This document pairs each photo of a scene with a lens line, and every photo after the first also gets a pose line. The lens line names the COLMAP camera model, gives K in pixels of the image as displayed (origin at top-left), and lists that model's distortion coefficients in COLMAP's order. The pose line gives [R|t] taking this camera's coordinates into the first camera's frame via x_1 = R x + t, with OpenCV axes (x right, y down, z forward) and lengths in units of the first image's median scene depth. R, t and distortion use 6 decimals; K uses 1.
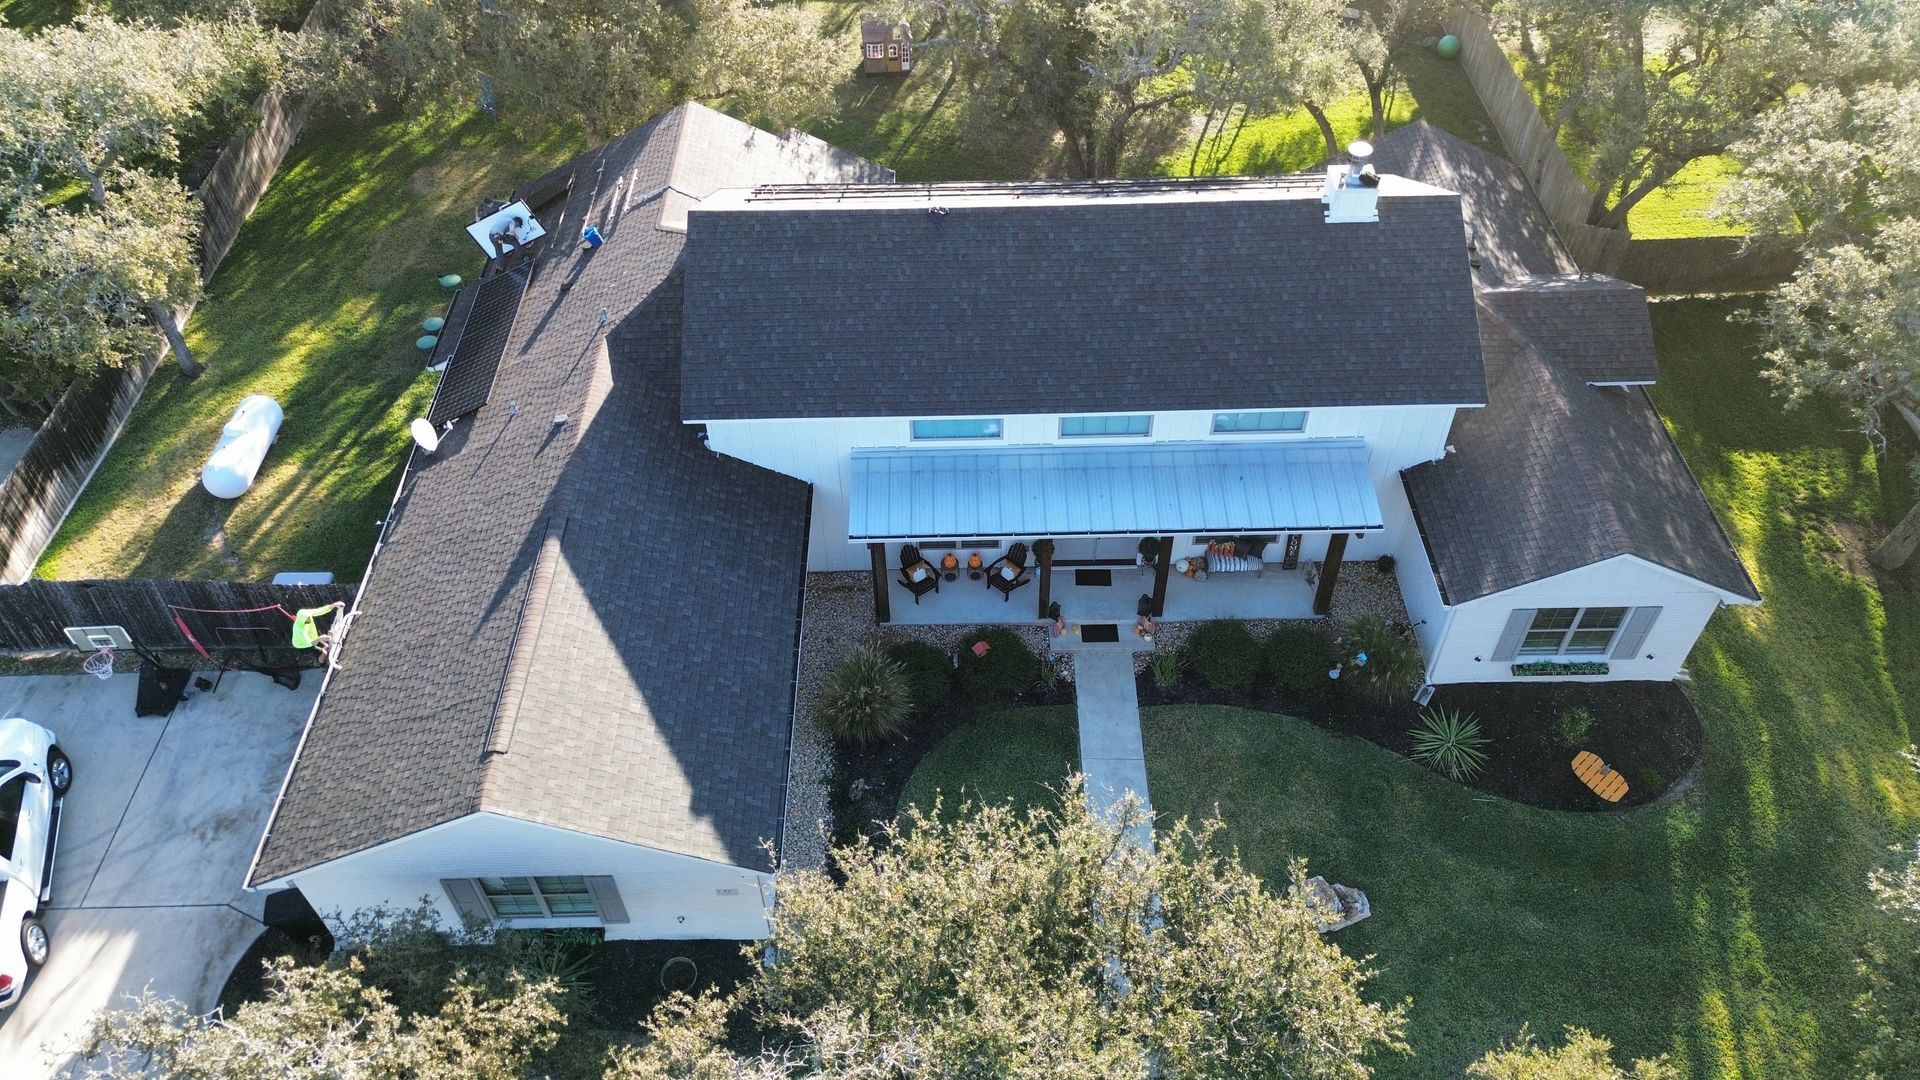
lens RADIAL K [[1364.1, 0, 951.5], [0, 1364.1, 533.5], [0, 0, 1]] dist [0.080993, -0.067788]
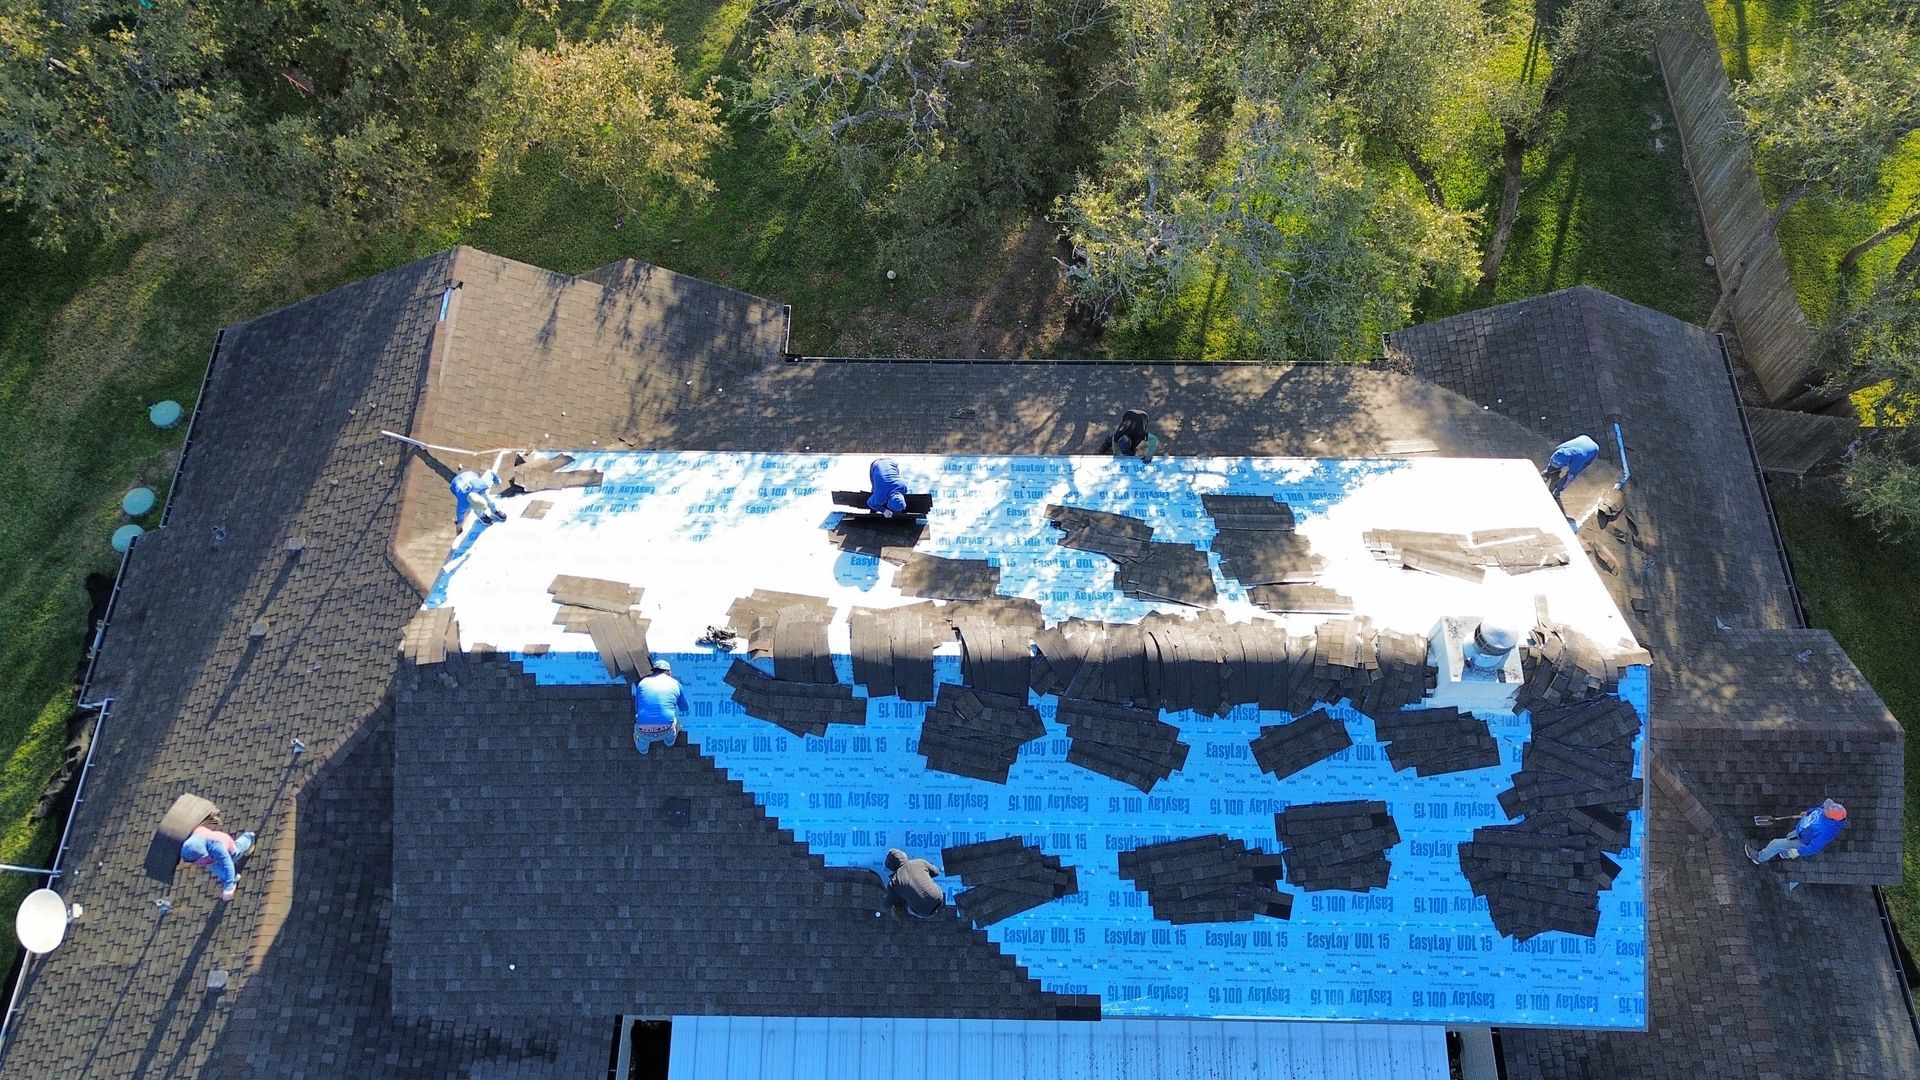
lens RADIAL K [[1397.3, 0, 952.0], [0, 1397.3, 532.6], [0, 0, 1]] dist [0.037578, -0.002429]
pose [[0.999601, 0.027916, -0.004402, 0.059927], [-0.025464, 0.957229, 0.288208, -0.483981], [0.012259, -0.287981, 0.957558, 0.420132]]
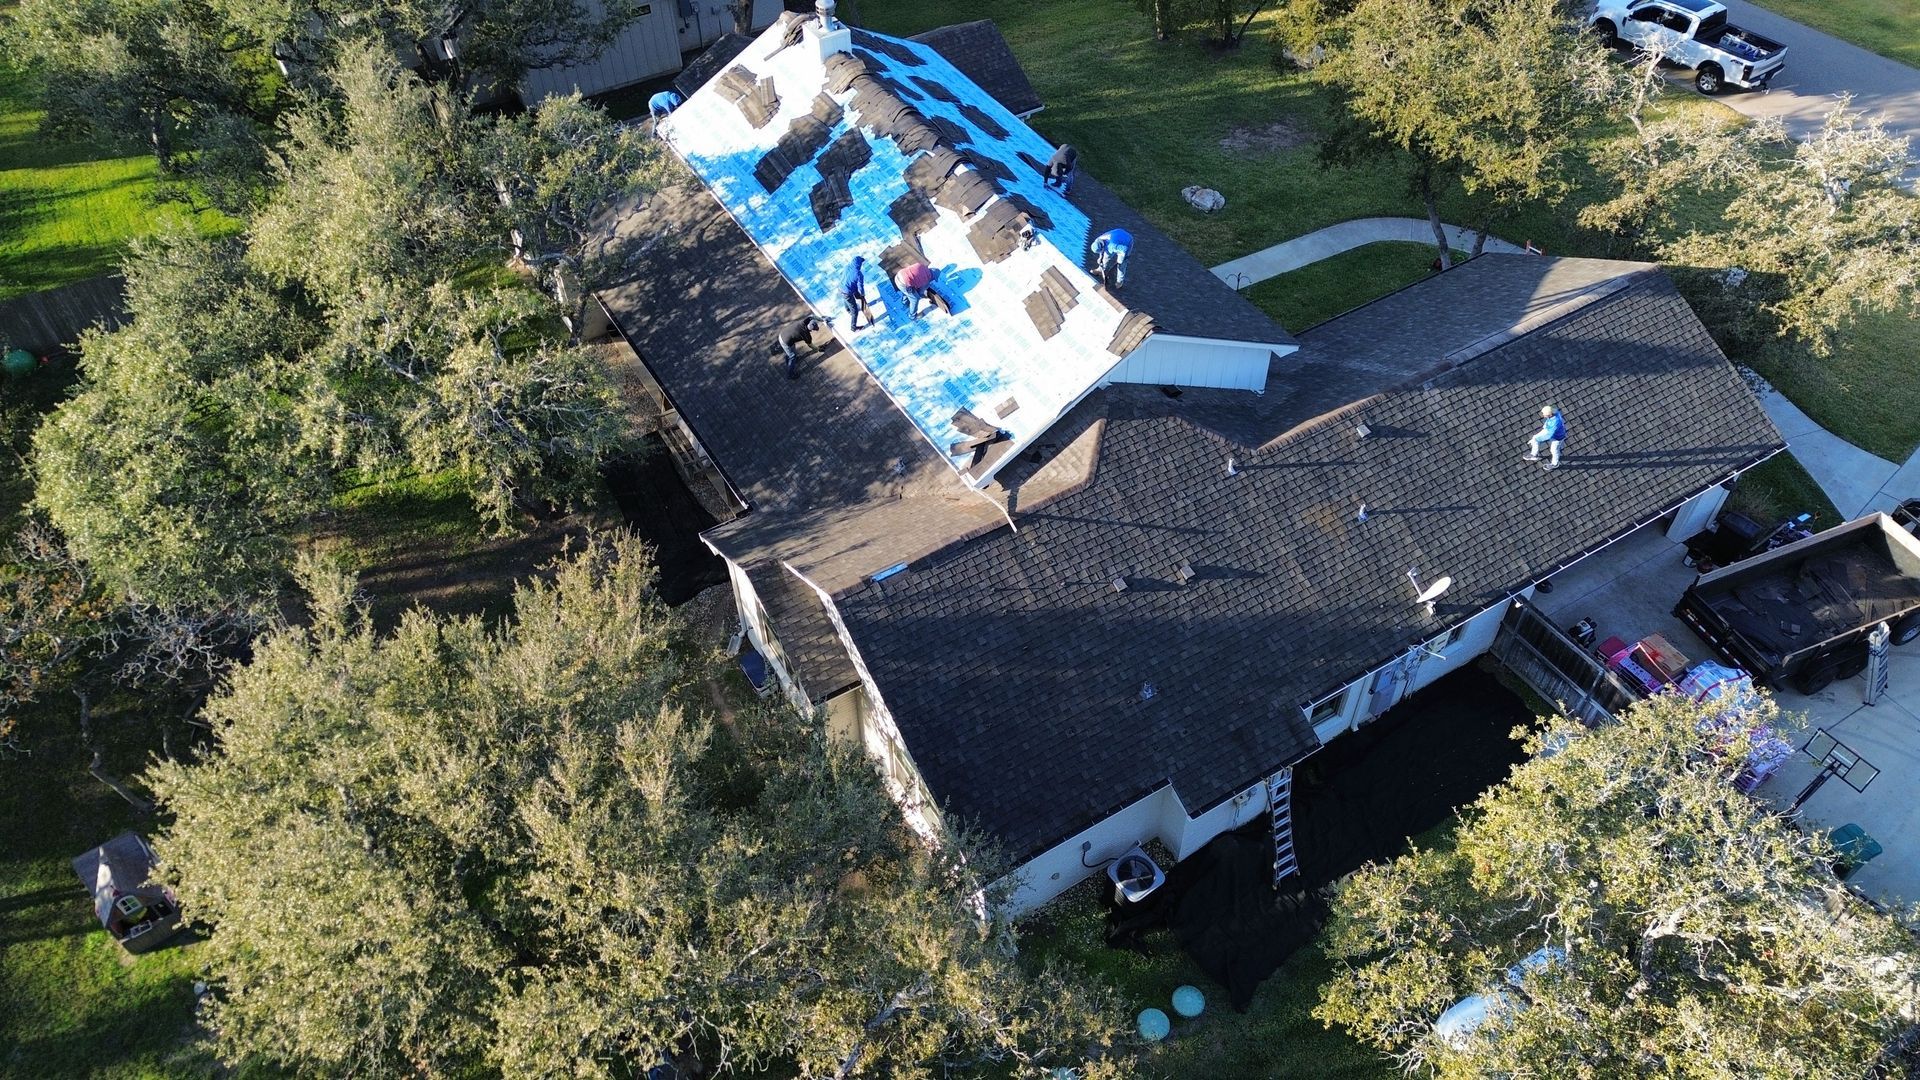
lens RADIAL K [[1364.1, 0, 951.5], [0, 1364.1, 533.5], [0, 0, 1]] dist [0.080993, -0.067788]
pose [[-0.506801, -0.612142, 0.606988, -0.788705], [0.640378, 0.204048, 0.740460, -1.009274], [-0.577121, 0.763968, 0.288591, 0.933959]]
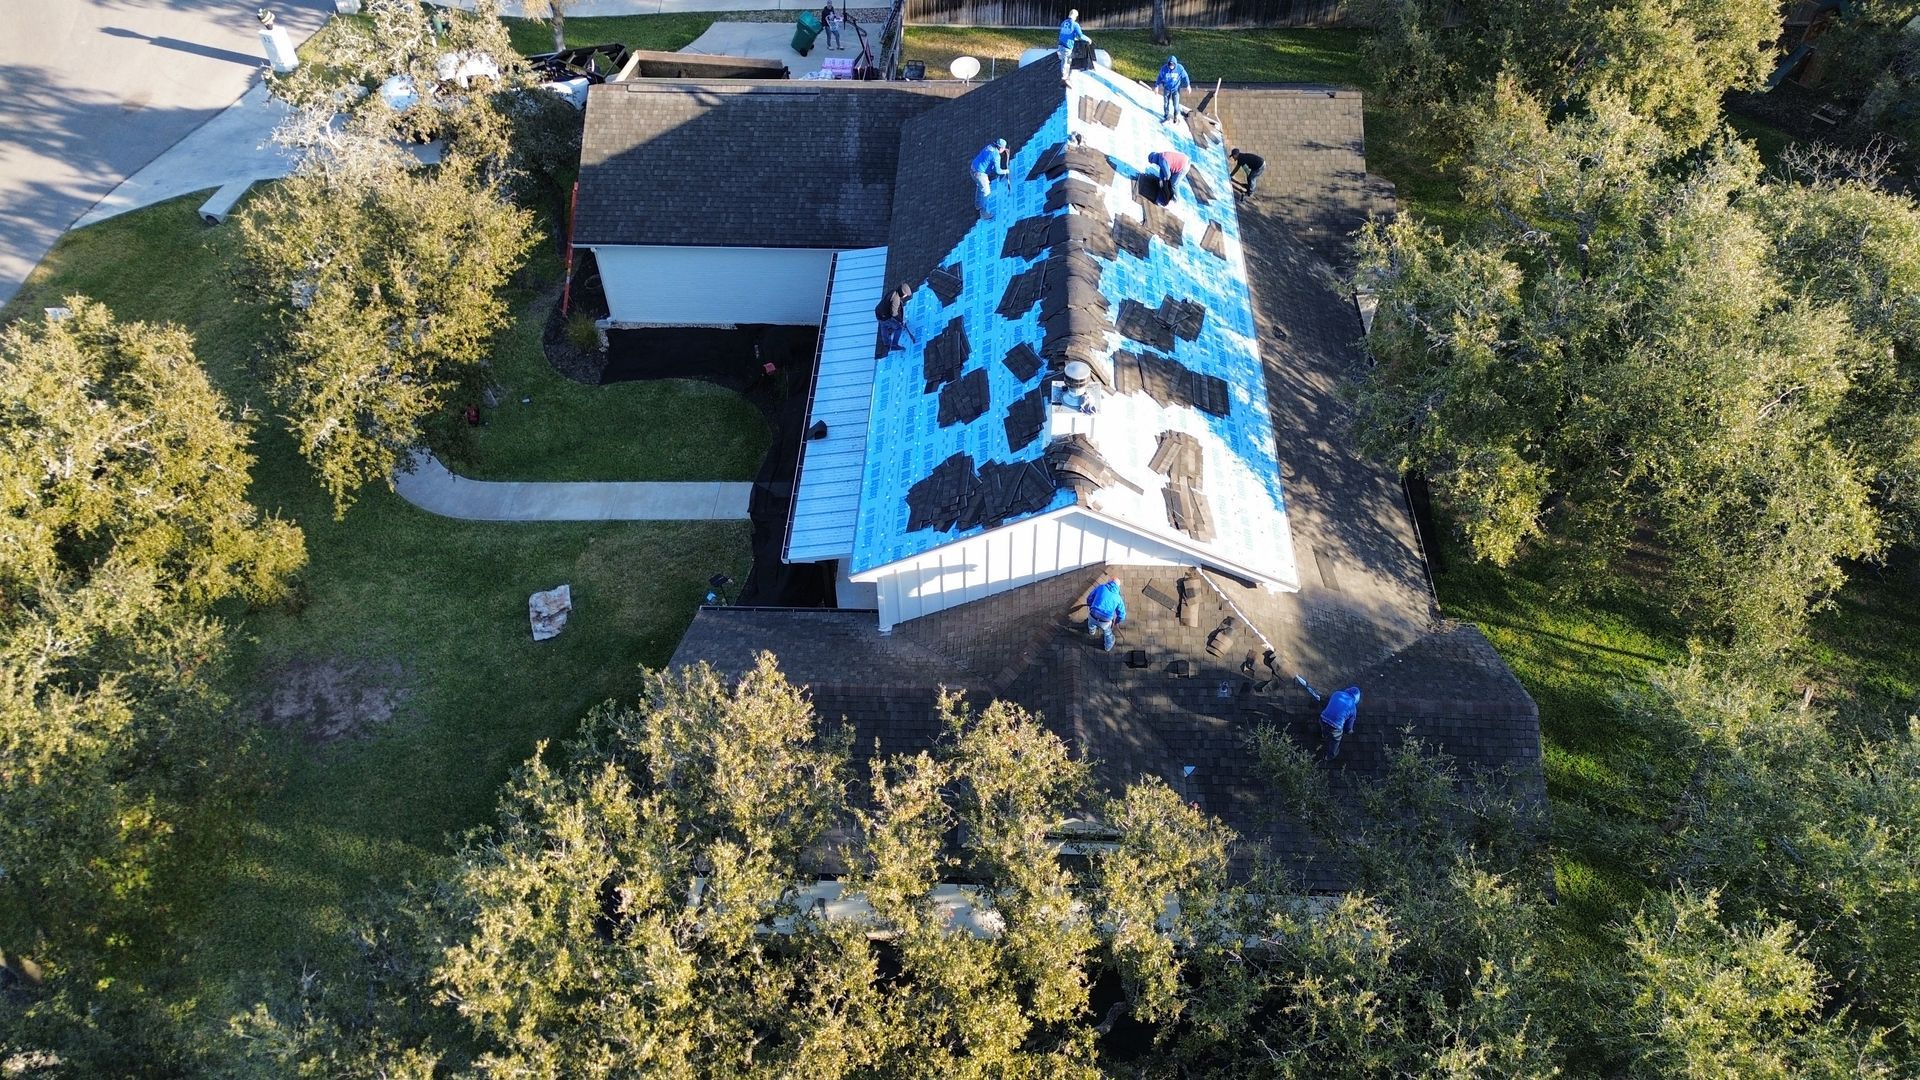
lens RADIAL K [[1364.1, 0, 951.5], [0, 1364.1, 533.5], [0, 0, 1]] dist [0.080993, -0.067788]
pose [[-0.050873, 0.744466, -0.665720, 0.958450], [-0.716365, 0.437254, 0.543719, -0.648473], [0.695869, 0.504559, 0.511065, 0.539225]]
